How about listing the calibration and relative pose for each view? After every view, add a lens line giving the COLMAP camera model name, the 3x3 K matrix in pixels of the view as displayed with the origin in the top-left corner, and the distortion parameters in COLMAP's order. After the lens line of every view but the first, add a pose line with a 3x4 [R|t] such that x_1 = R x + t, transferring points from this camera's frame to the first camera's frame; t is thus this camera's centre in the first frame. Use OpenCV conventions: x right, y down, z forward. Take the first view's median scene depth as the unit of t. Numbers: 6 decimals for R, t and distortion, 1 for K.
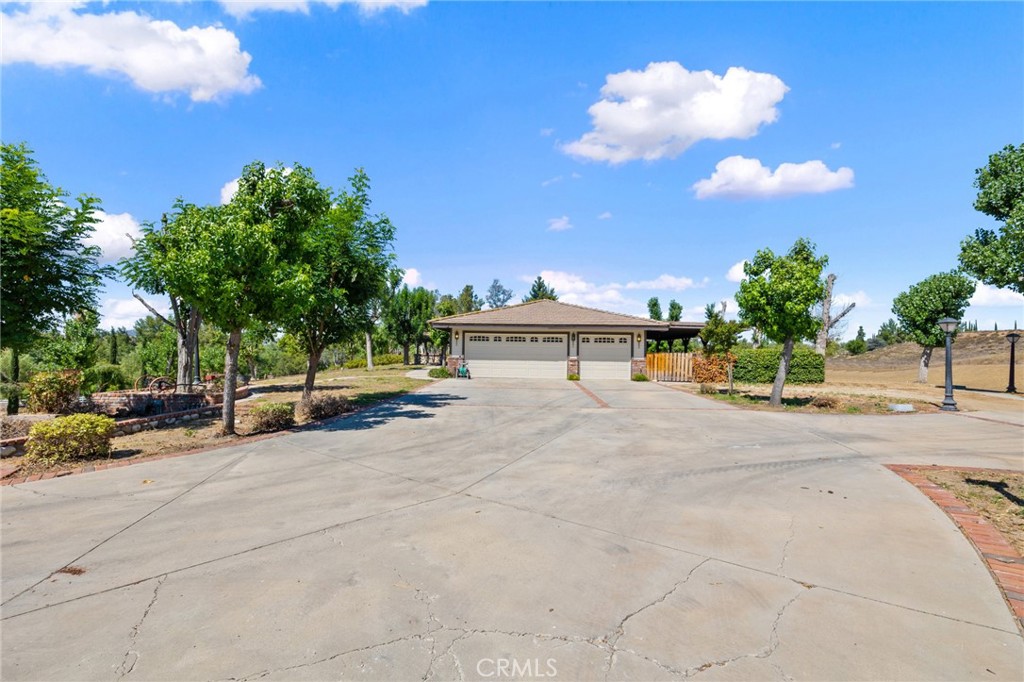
lens RADIAL K [[435.4, 0, 510.9], [0, 435.4, 345.3], [0, 0, 1]] dist [0.004769, -0.000298]
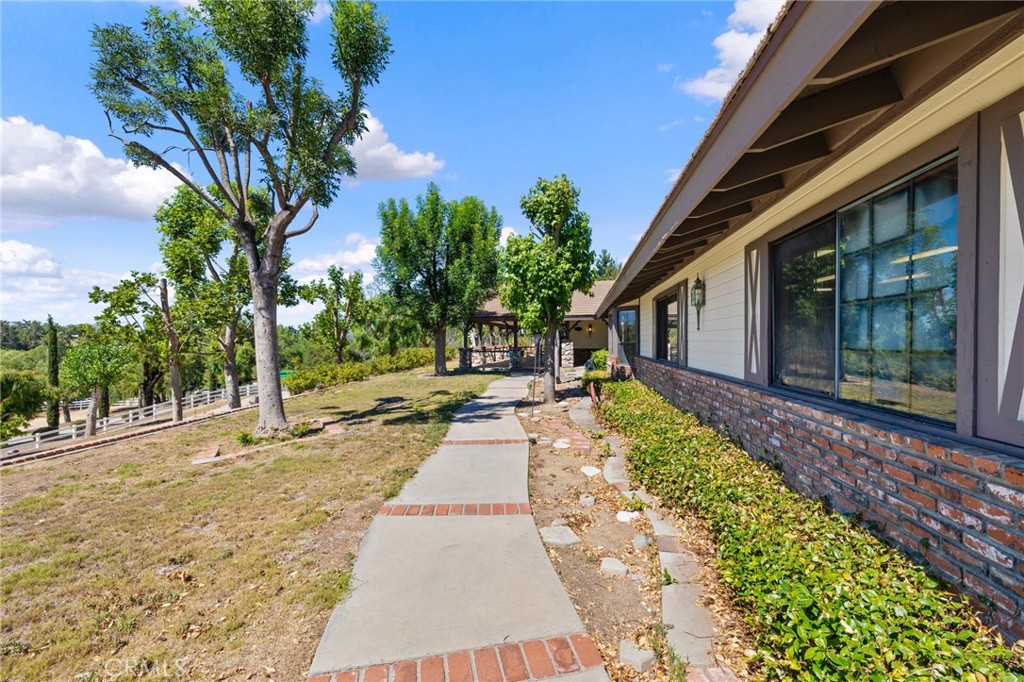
lens RADIAL K [[435.4, 0, 514.4], [0, 435.4, 345.0], [0, 0, 1]] dist [0.004769, -0.000298]
pose [[0.995087, -0.019619, -0.097038, -0.128296], [0.022592, 0.999306, 0.029627, 0.003184], [0.096389, -0.031674, 0.994840, 0.594434]]
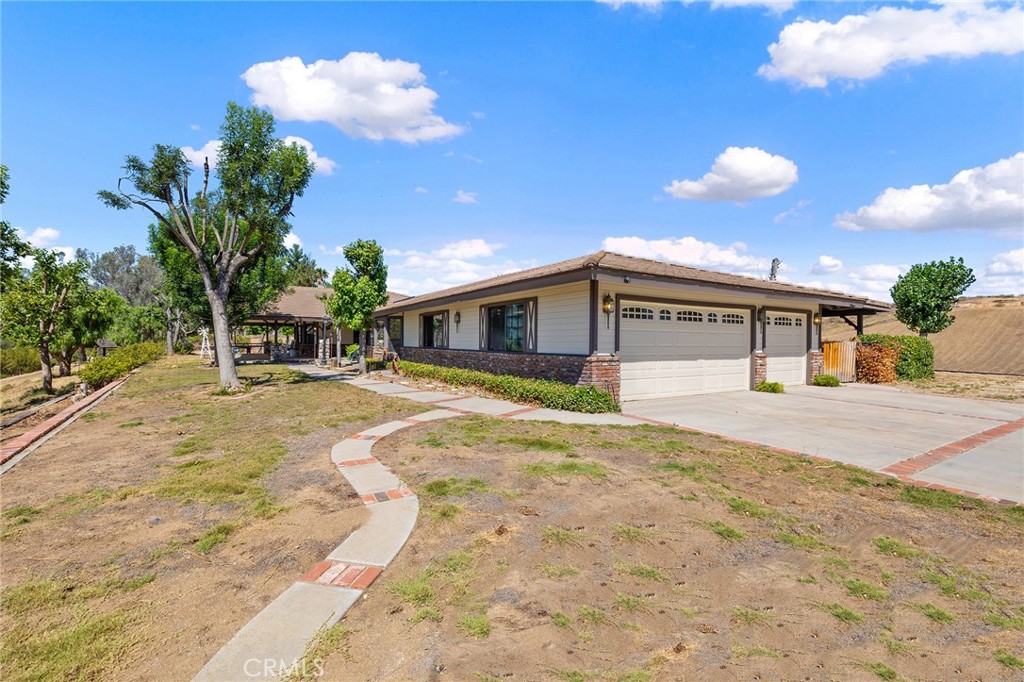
lens RADIAL K [[435.4, 0, 513.4], [0, 435.4, 341.4], [0, 0, 1]] dist [0.004769, -0.000298]
pose [[0.826727, -0.010602, 0.562503, -0.250527], [-0.006354, 0.999583, 0.028178, 0.000661], [-0.562567, -0.026870, 0.826315, 0.414310]]
